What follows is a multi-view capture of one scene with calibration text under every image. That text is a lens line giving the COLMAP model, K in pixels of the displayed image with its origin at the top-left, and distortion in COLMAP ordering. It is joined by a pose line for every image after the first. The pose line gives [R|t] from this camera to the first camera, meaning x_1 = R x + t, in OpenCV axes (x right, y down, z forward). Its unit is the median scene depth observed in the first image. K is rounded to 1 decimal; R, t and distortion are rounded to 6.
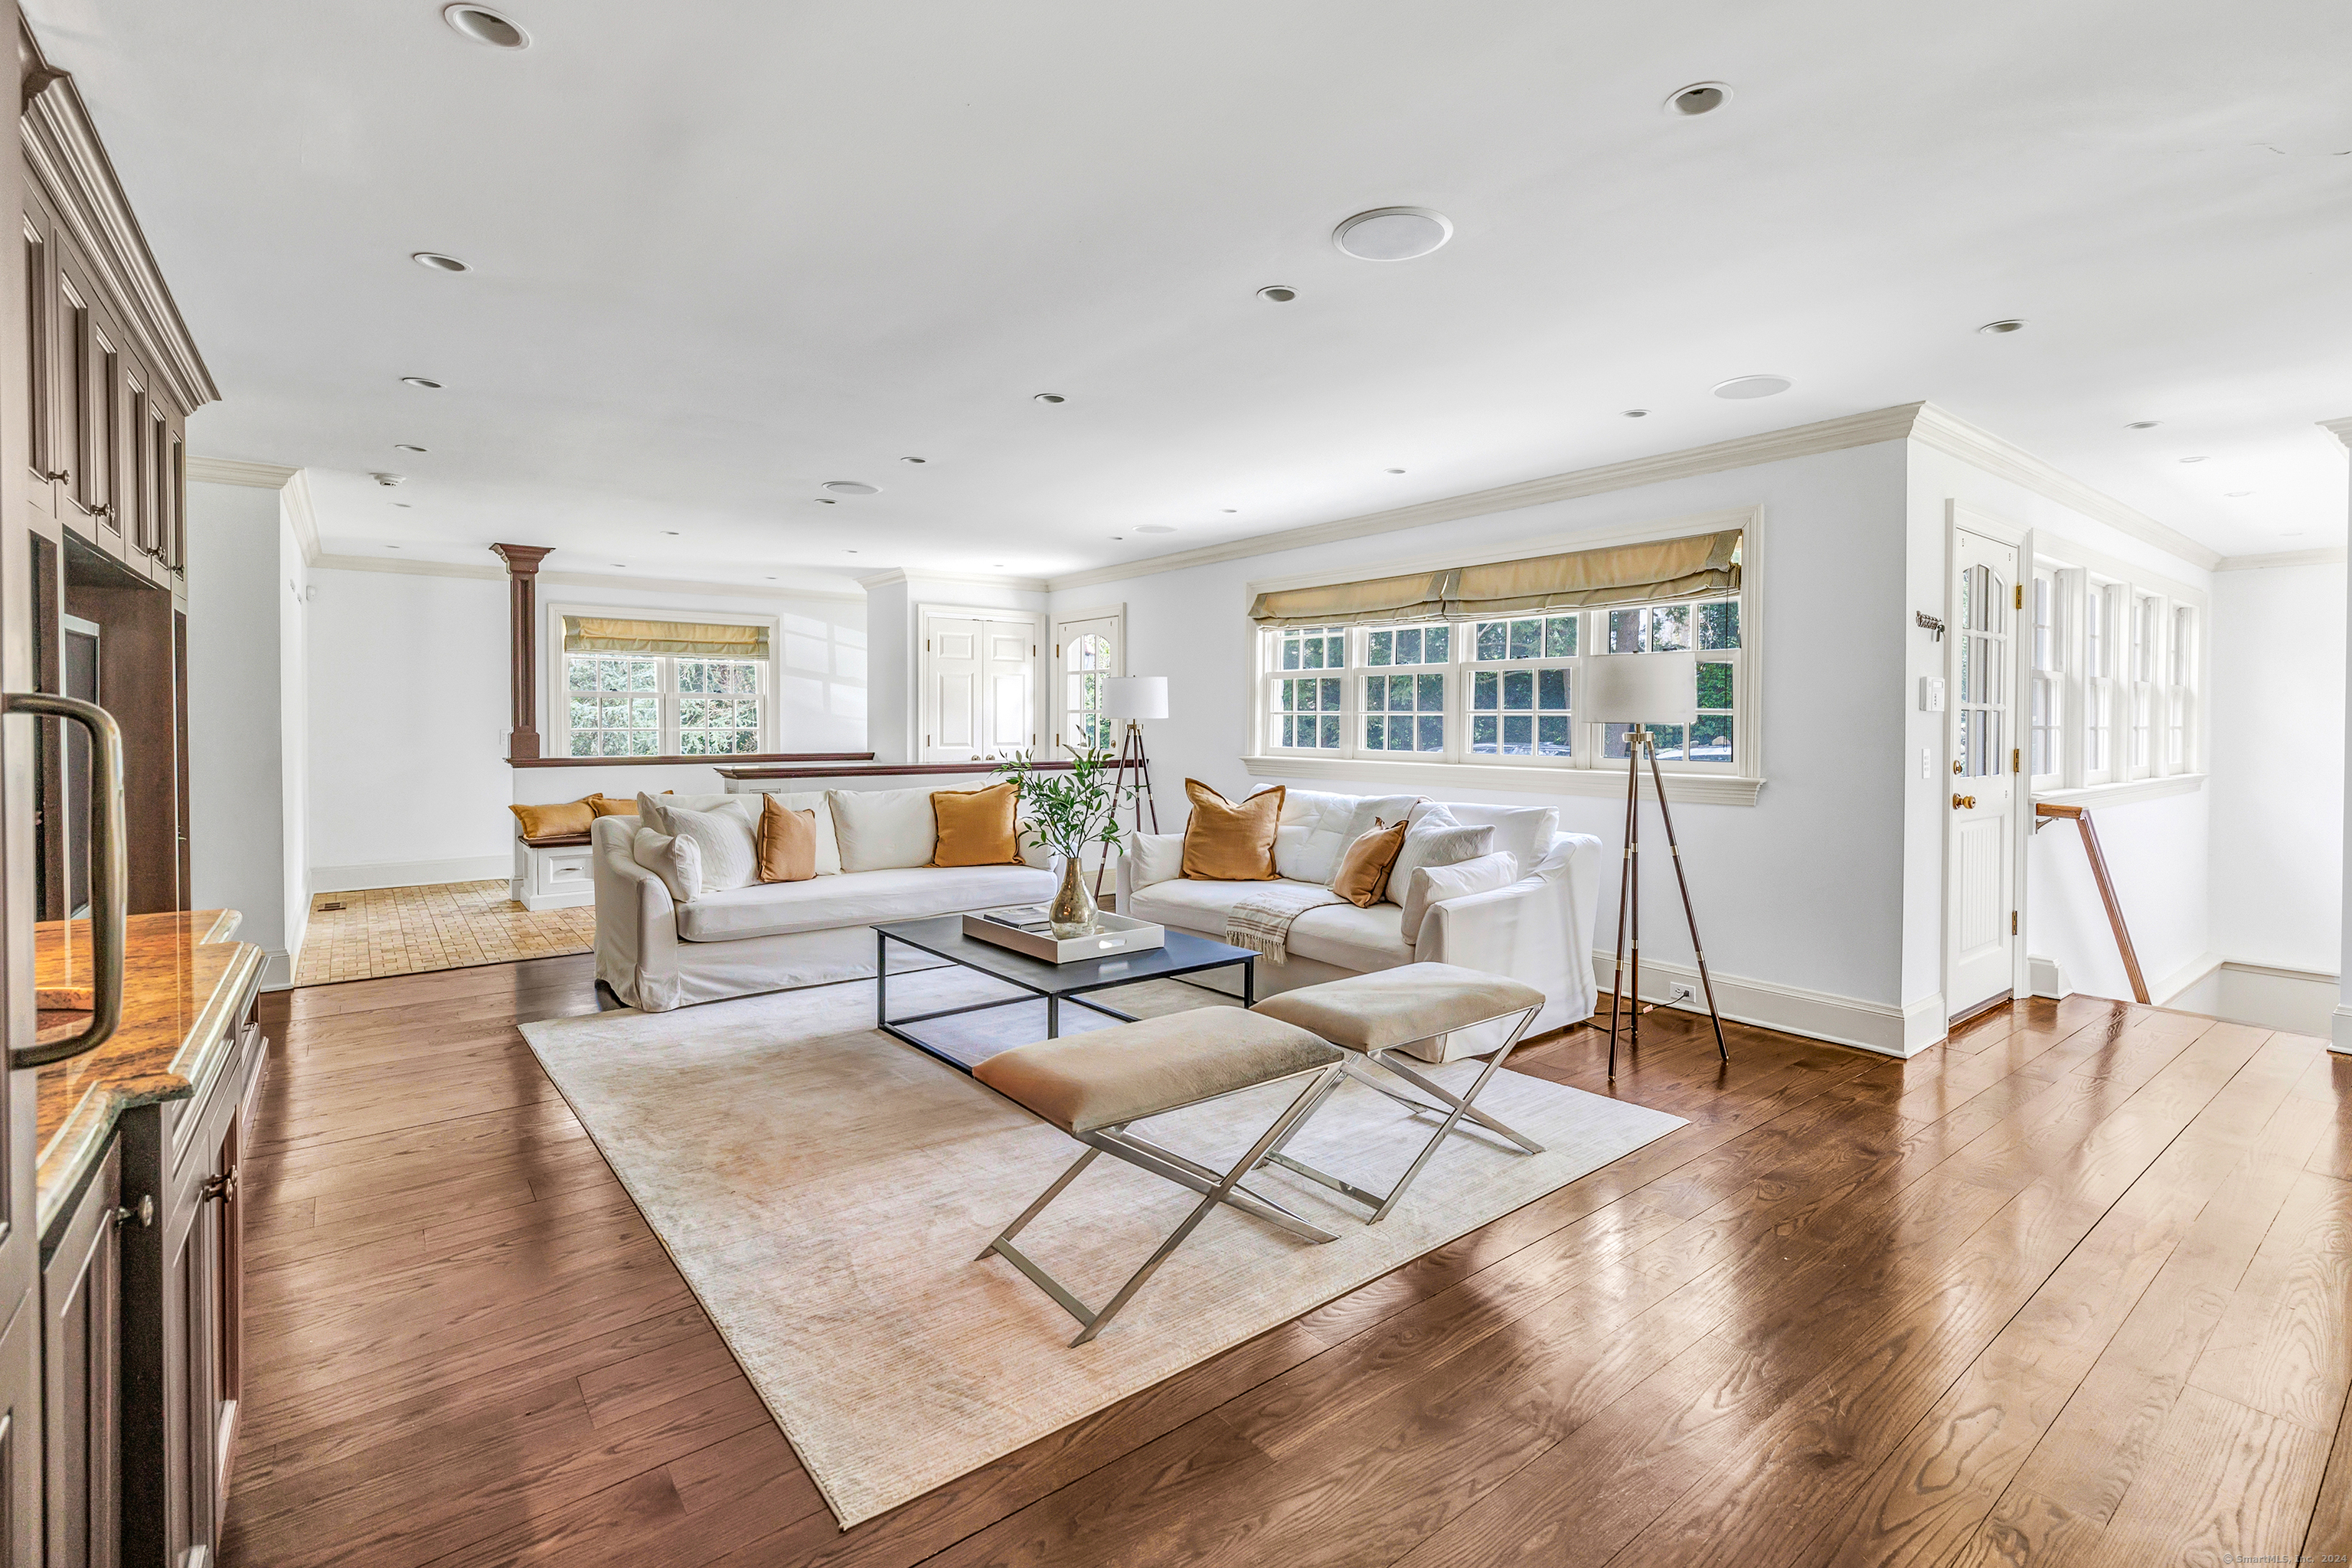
lens RADIAL K [[1064.1, 0, 1239.9], [0, 1064.1, 737.4], [0, 0, 1]] dist [0.002708, 0.000132]
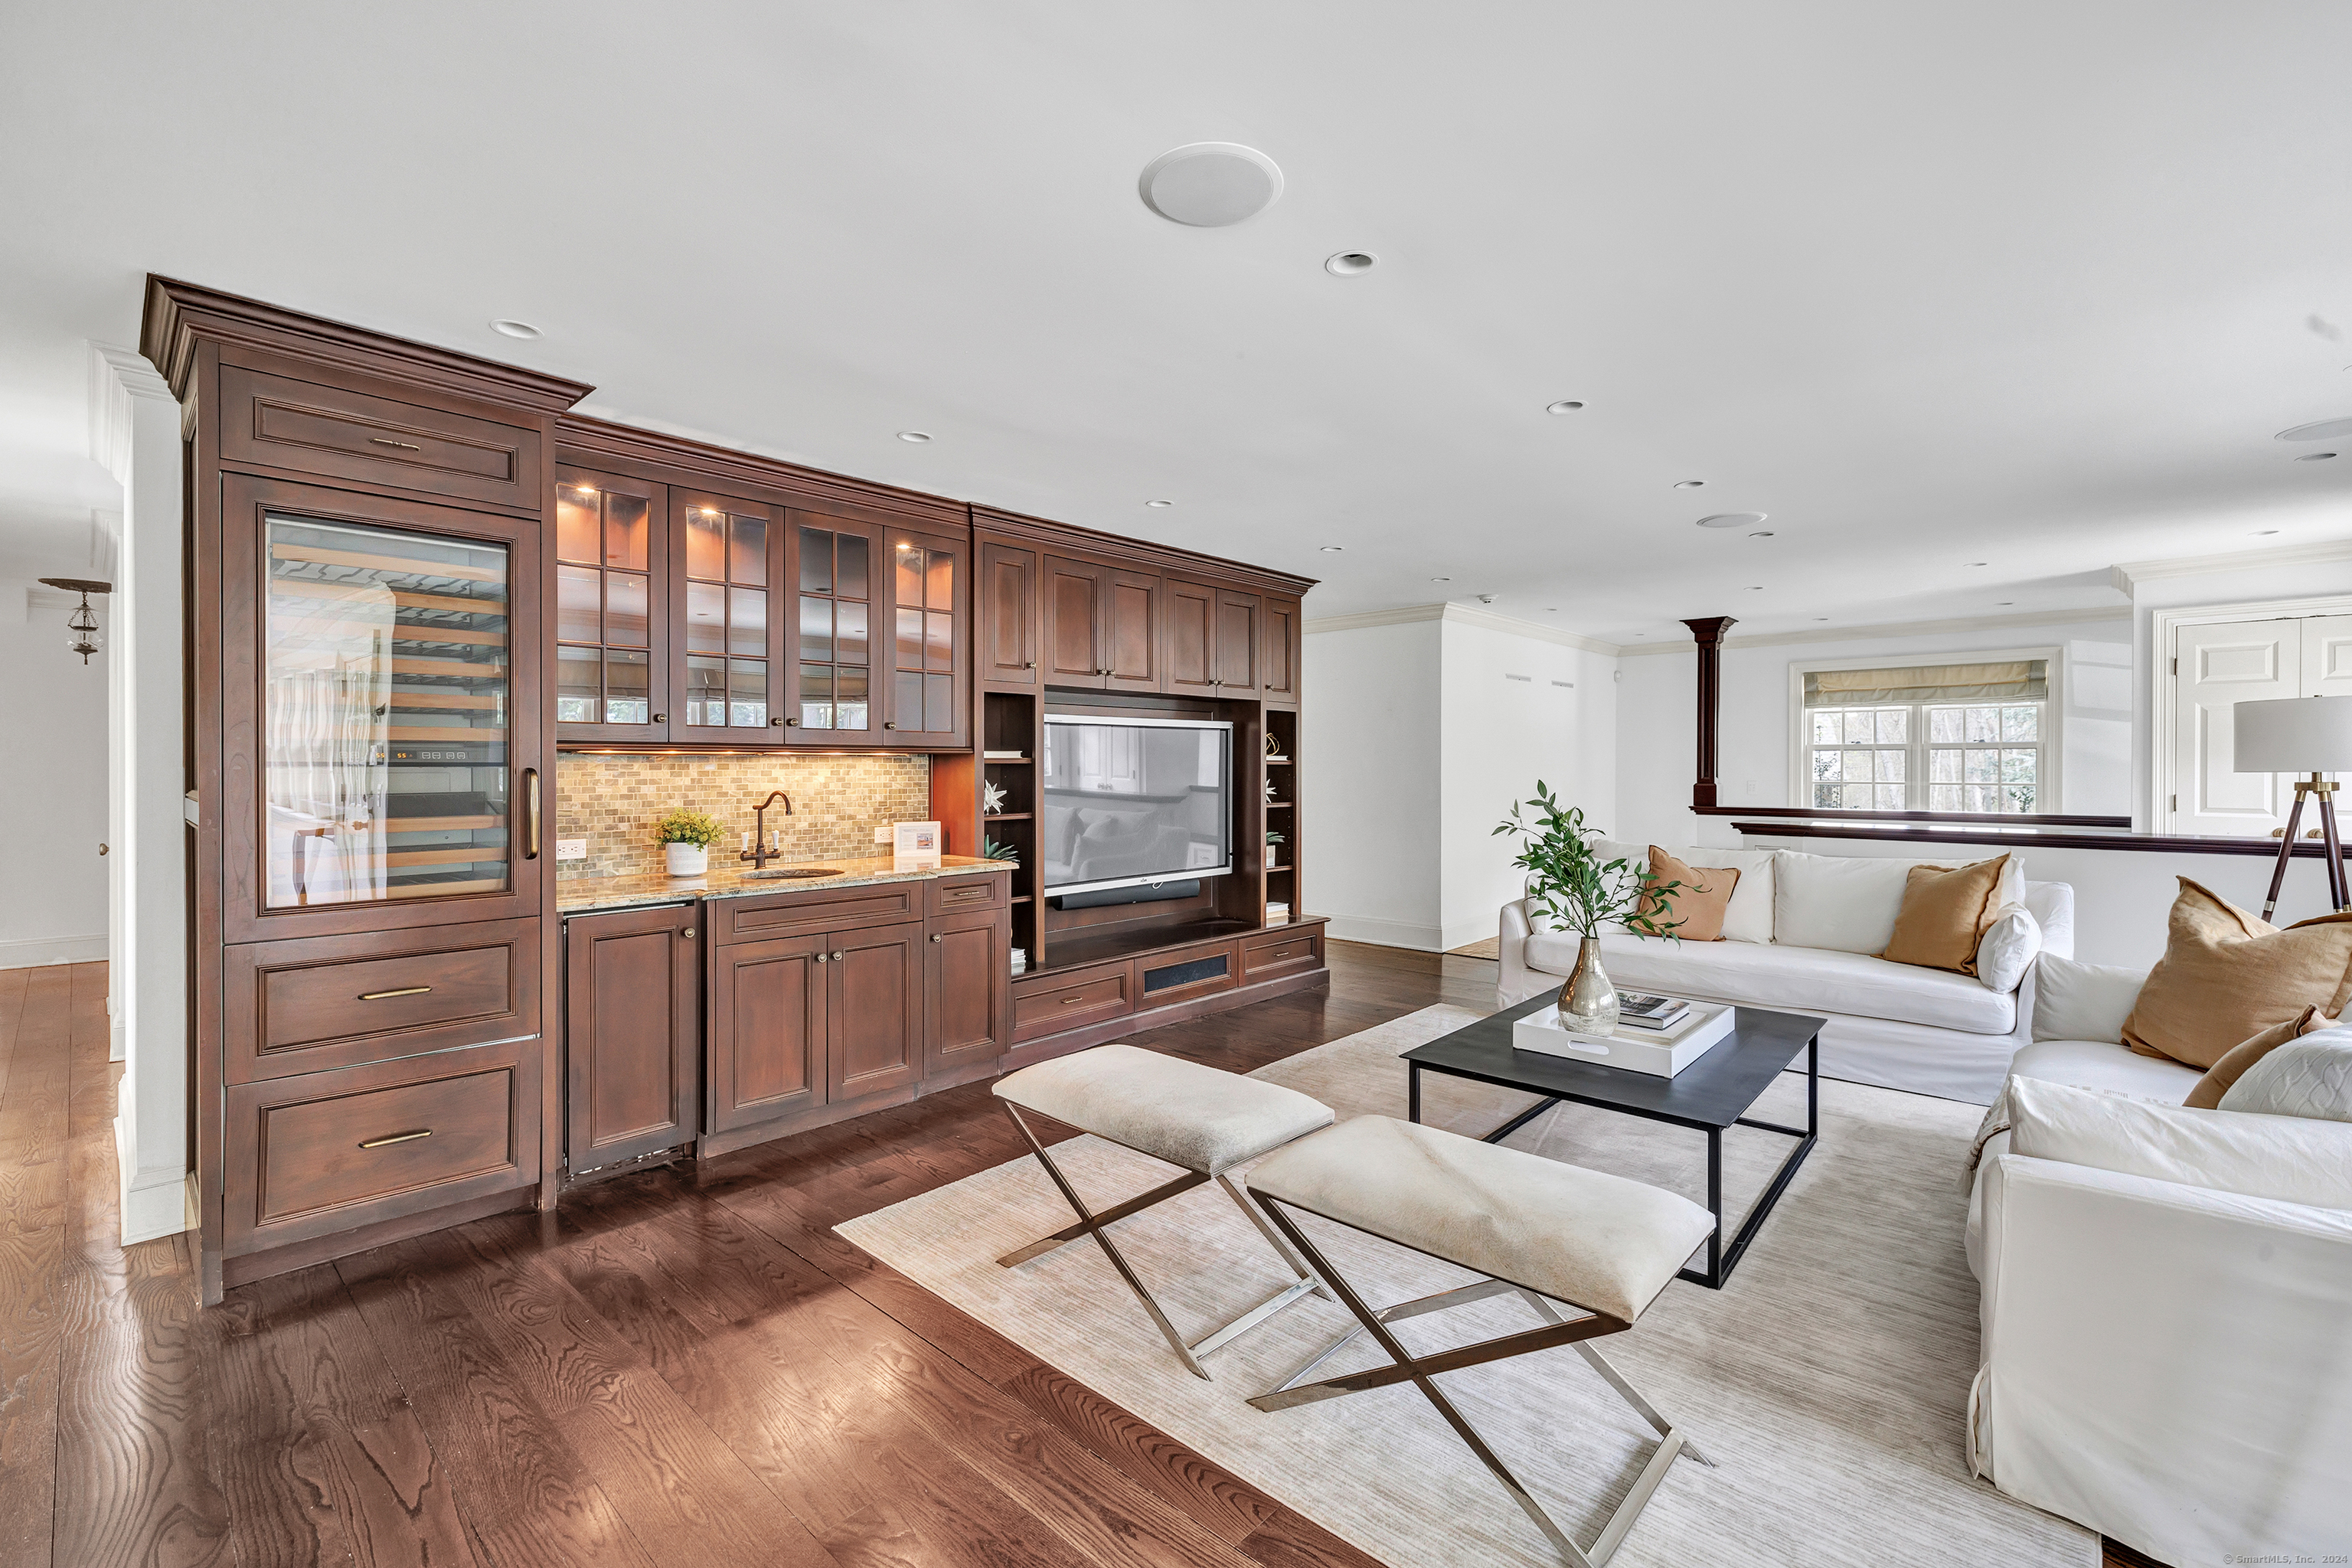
lens RADIAL K [[1009.6, 0, 1184.3], [0, 1009.6, 772.1], [0, 0, 1]] dist [0.002353, 0.000136]
pose [[0.136600, -0.000074, -0.990626, 0.315899], [-0.018086, 0.999833, -0.002569, -0.004244], [0.990461, 0.018268, 0.136576, 0.310044]]
